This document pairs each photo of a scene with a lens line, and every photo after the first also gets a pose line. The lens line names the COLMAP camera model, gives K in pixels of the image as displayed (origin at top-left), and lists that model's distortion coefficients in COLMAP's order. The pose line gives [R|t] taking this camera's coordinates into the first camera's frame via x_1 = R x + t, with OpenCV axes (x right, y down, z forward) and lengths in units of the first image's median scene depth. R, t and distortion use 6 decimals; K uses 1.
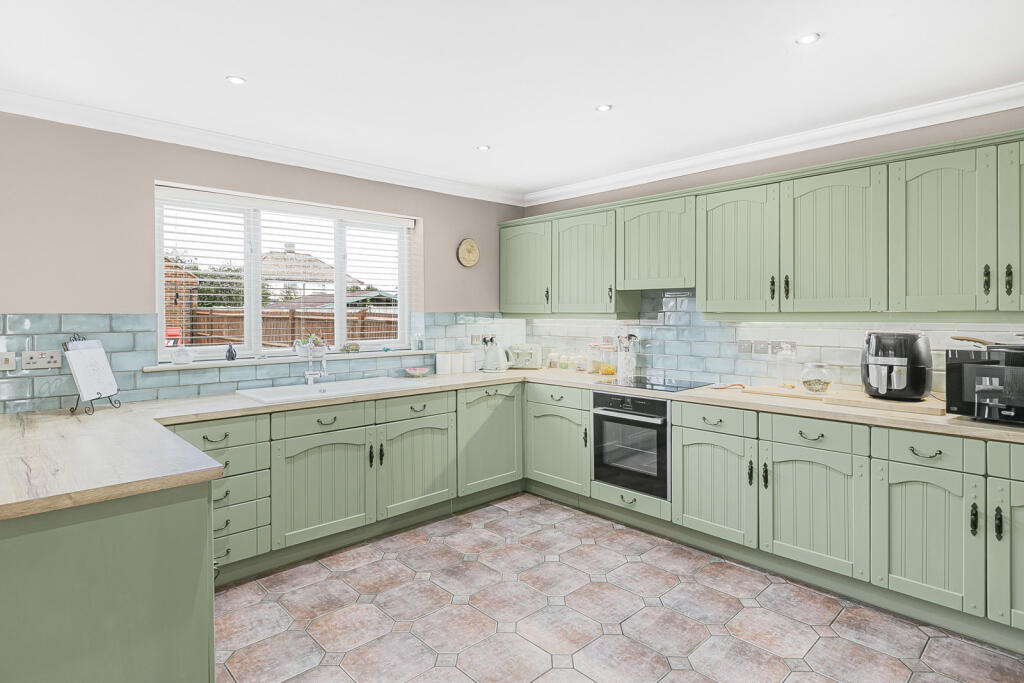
lens RADIAL K [[548.0, 0, 512.5], [0, 548.0, 313.4], [0, 0, 1]] dist [0.003447, -0.001297]
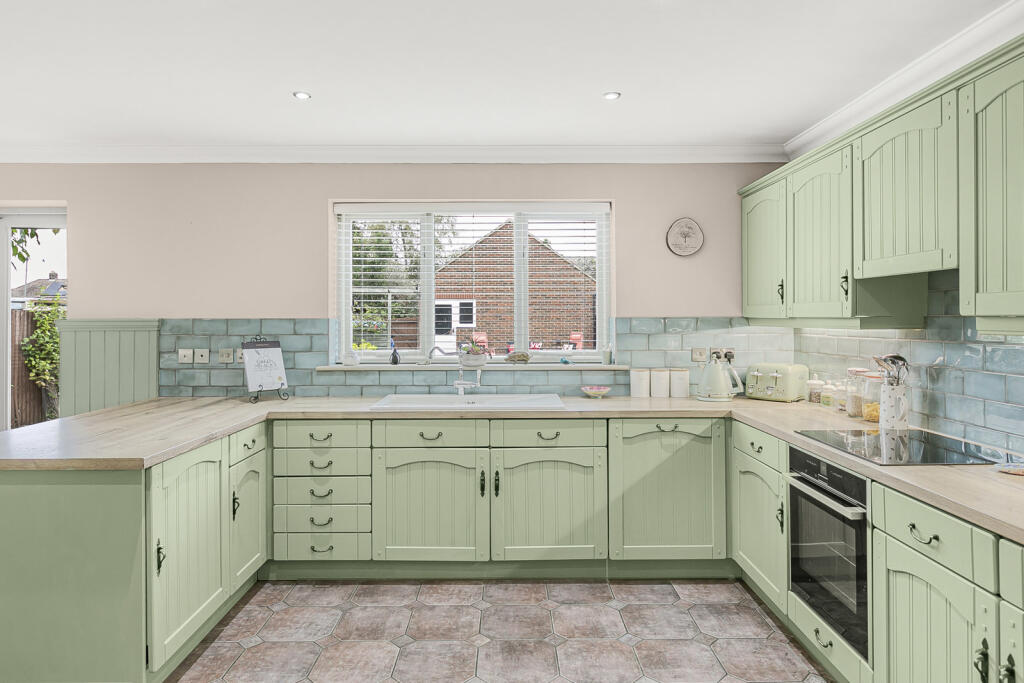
lens RADIAL K [[621.5, 0, 513.4], [0, 621.5, 311.5], [0, 0, 1]] dist [0.001082, -0.000814]
pose [[0.732497, -0.007425, -0.680730, 0.439390], [0.000006, 0.999941, -0.010900, -0.000247], [0.680770, 0.007980, 0.732454, 0.305213]]
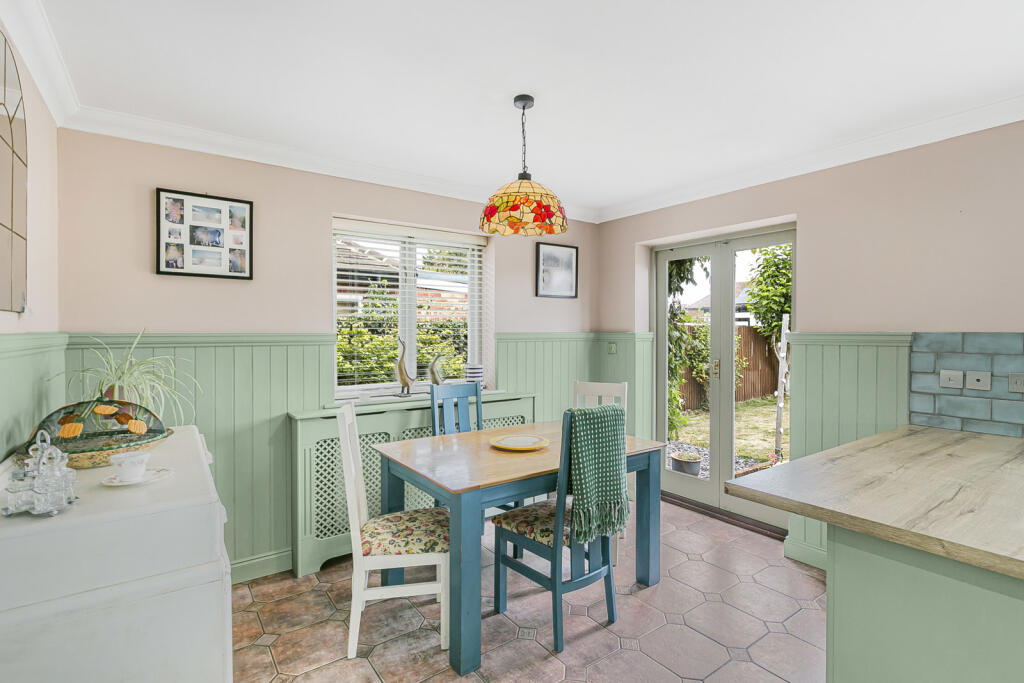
lens RADIAL K [[490.1, 0, 513.1], [0, 490.1, 336.7], [0, 0, 1]] dist [-0.000389, 0.000103]
pose [[-0.136057, 0.011800, -0.990631, 0.022716], [-0.002233, 0.999923, 0.012218, -0.000588], [0.990698, 0.003874, -0.136020, 0.190625]]
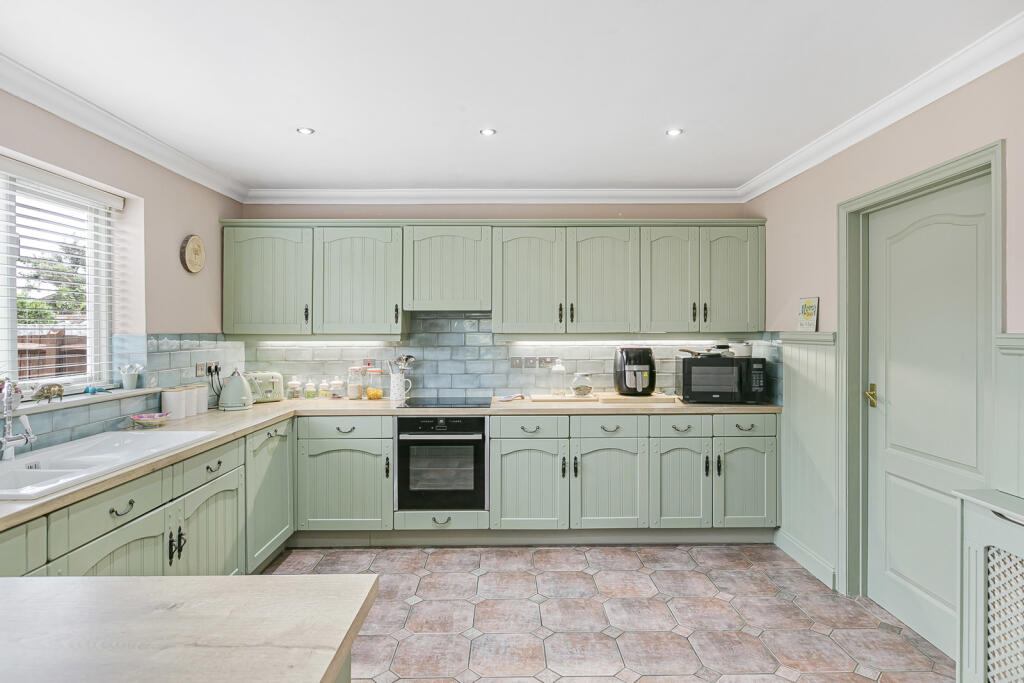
lens RADIAL K [[553.5, 0, 512.5], [0, 553.5, 332.2], [0, 0, 1]] dist [0.001519, 0.000366]
pose [[0.681139, -0.001373, 0.732152, -0.460214], [0.002351, 0.999997, -0.000312, -0.003563], [-0.732150, 0.001934, 0.681141, 0.224877]]
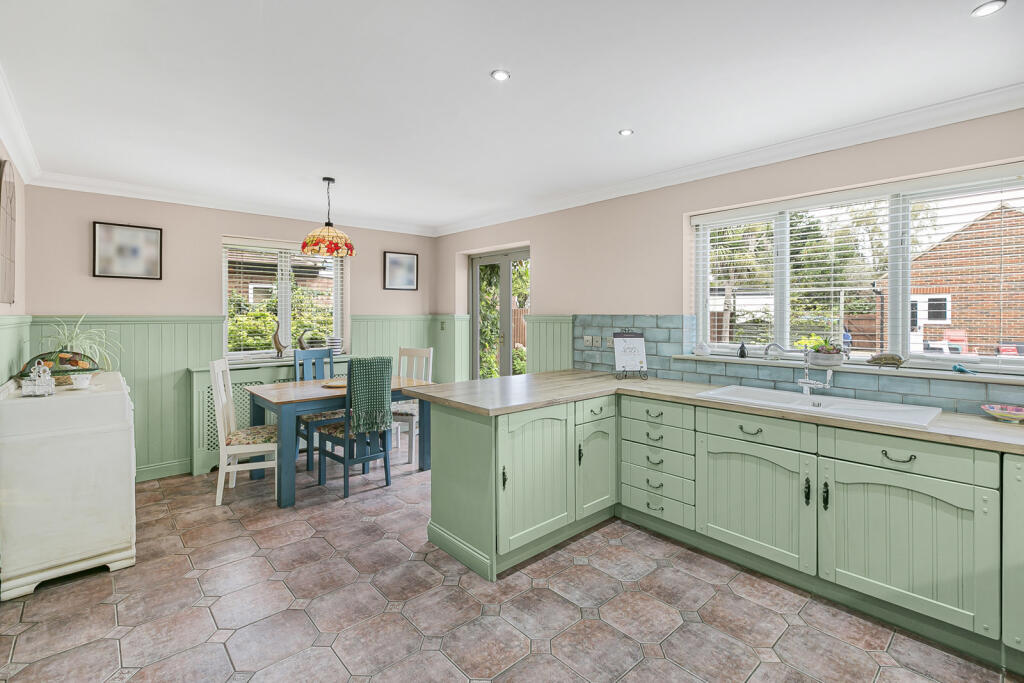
lens RADIAL K [[465.9, 0, 514.0], [0, 465.9, 315.9], [0, 0, 1]] dist [0.001424, -0.000590]
pose [[-0.022114, 0.005405, -0.999741, 0.433401], [-0.002641, 0.999982, 0.005465, -0.002456], [0.999752, 0.002761, -0.022099, 0.567432]]
